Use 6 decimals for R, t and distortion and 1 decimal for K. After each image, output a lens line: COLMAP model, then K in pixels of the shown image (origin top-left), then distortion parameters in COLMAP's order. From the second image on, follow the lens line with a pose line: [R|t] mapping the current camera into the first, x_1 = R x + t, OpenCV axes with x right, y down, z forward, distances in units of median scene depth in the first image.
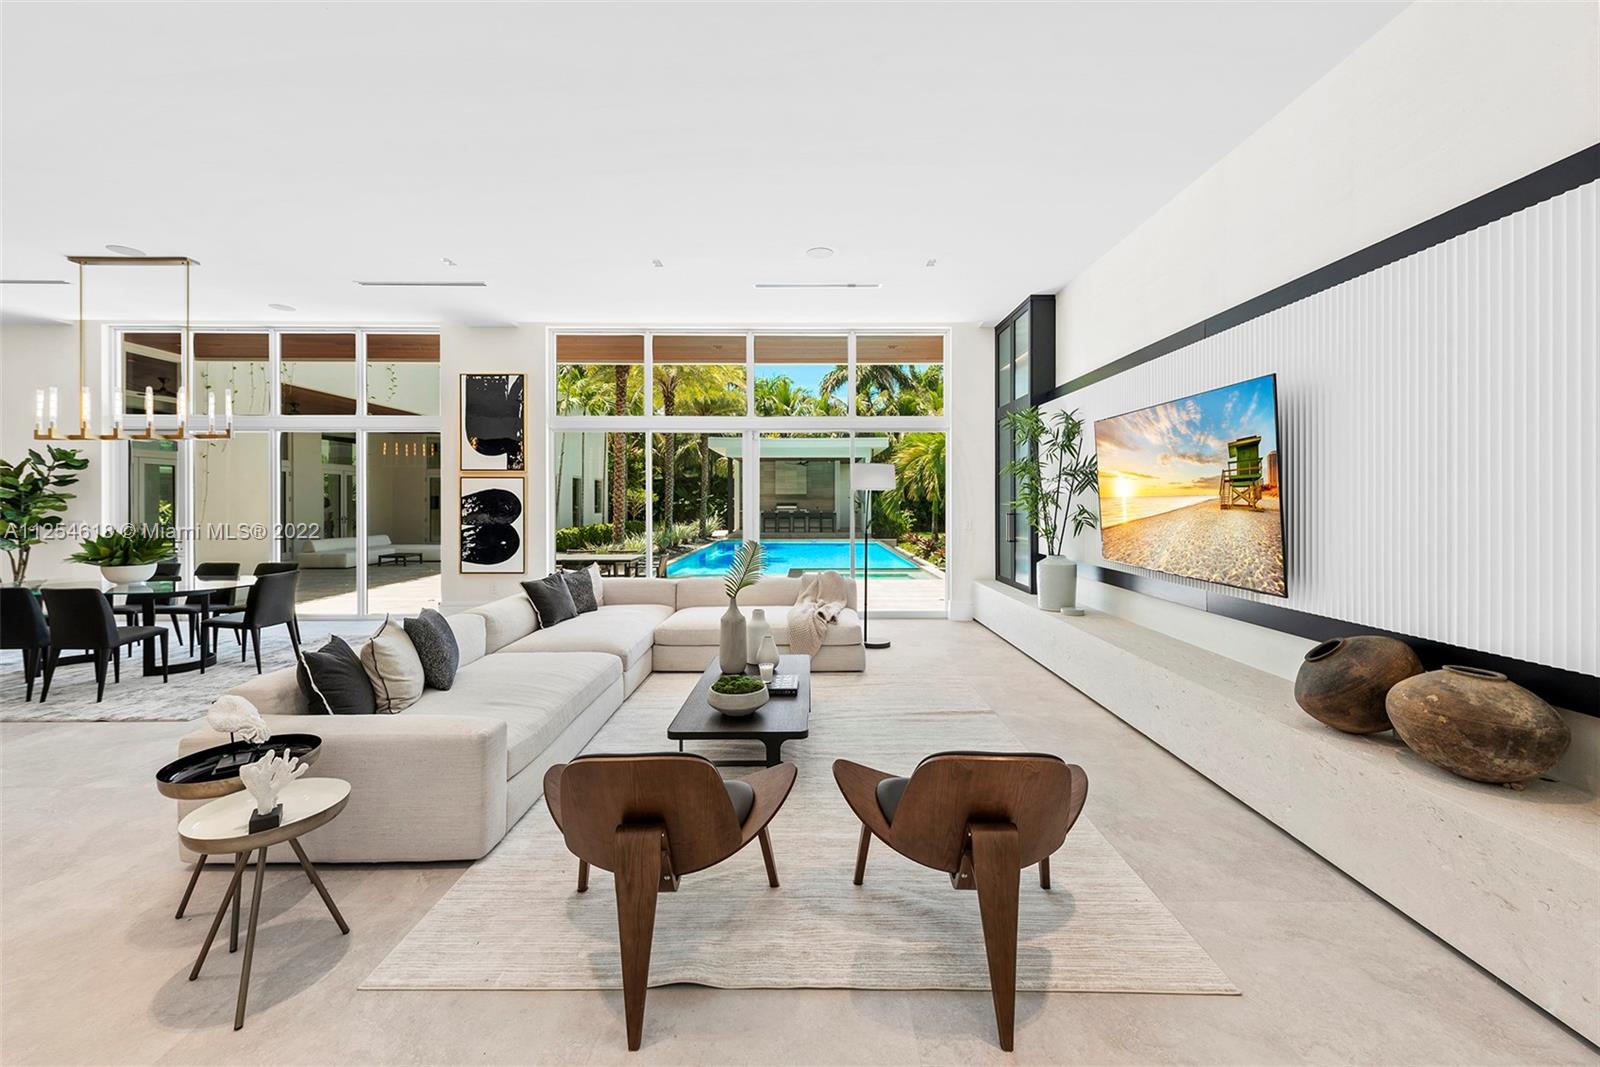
lens RADIAL K [[639.8, 0, 808.6], [0, 639.8, 529.6], [0, 0, 1]] dist [0.001990, 0.000194]
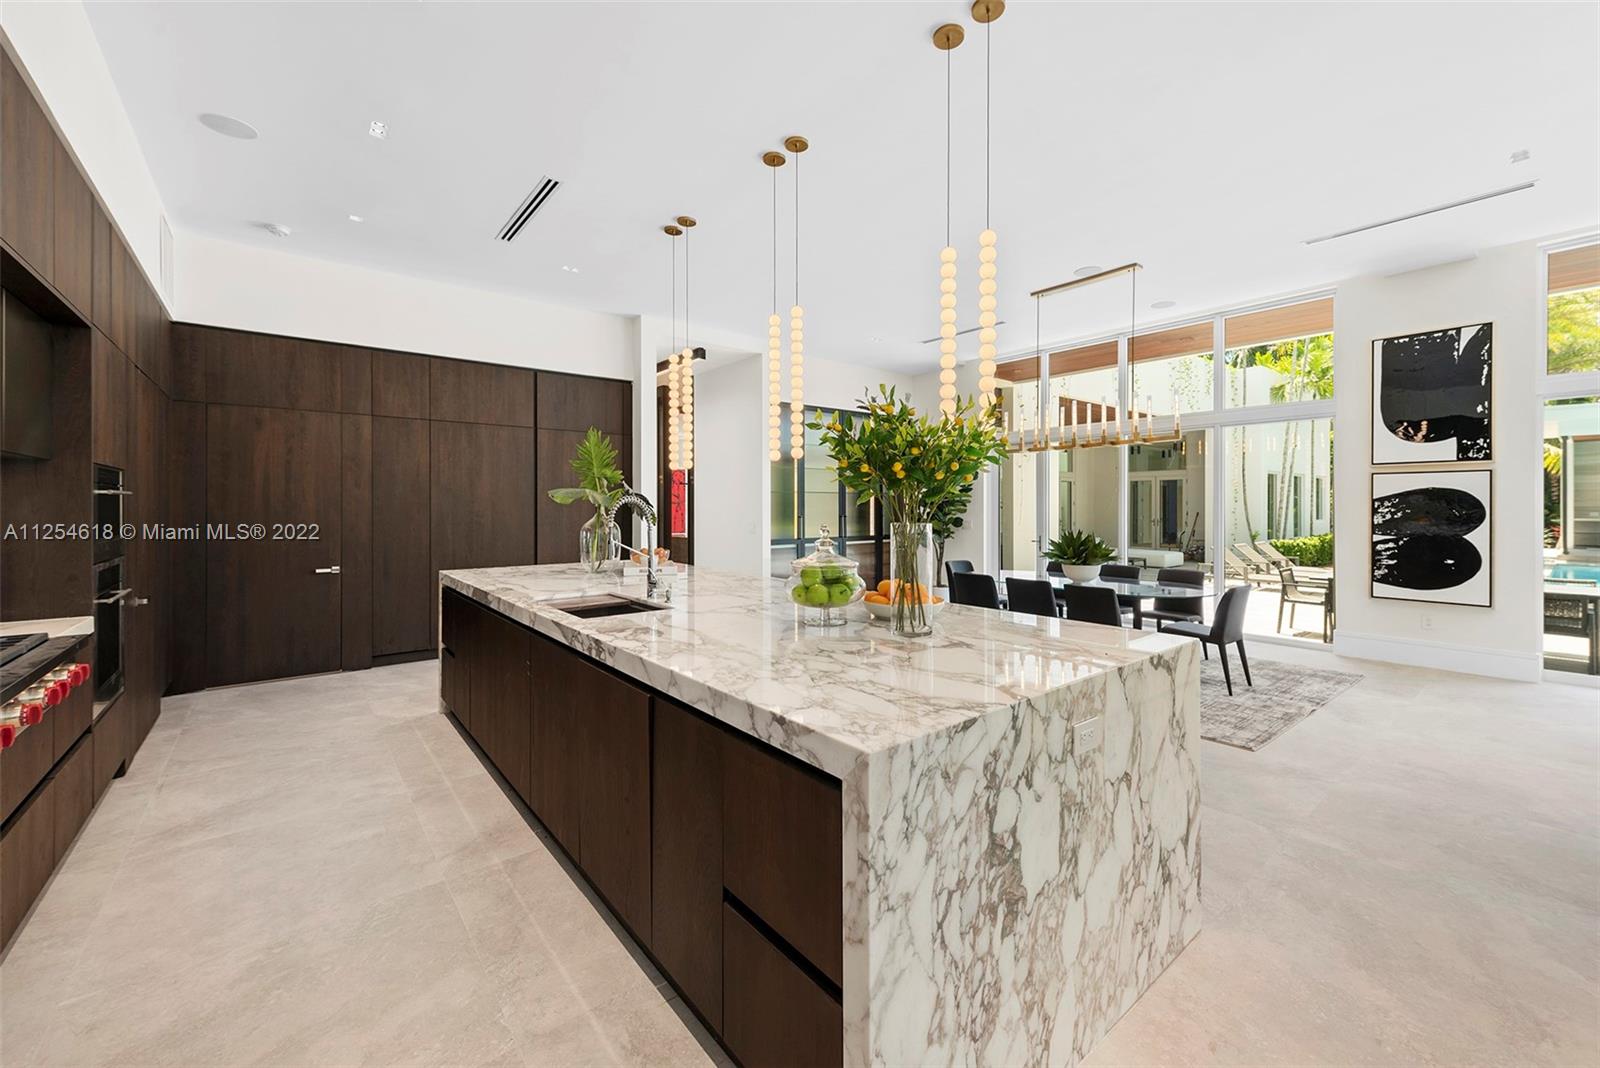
lens RADIAL K [[639.8, 0, 808.6], [0, 639.8, 530.1], [0, 0, 1]] dist [0.001990, 0.000194]
pose [[0.631241, 0.027247, -0.775108, -0.372003], [-0.030976, 0.999471, 0.009907, 0.000250], [0.774968, 0.017756, 0.631751, -0.016635]]
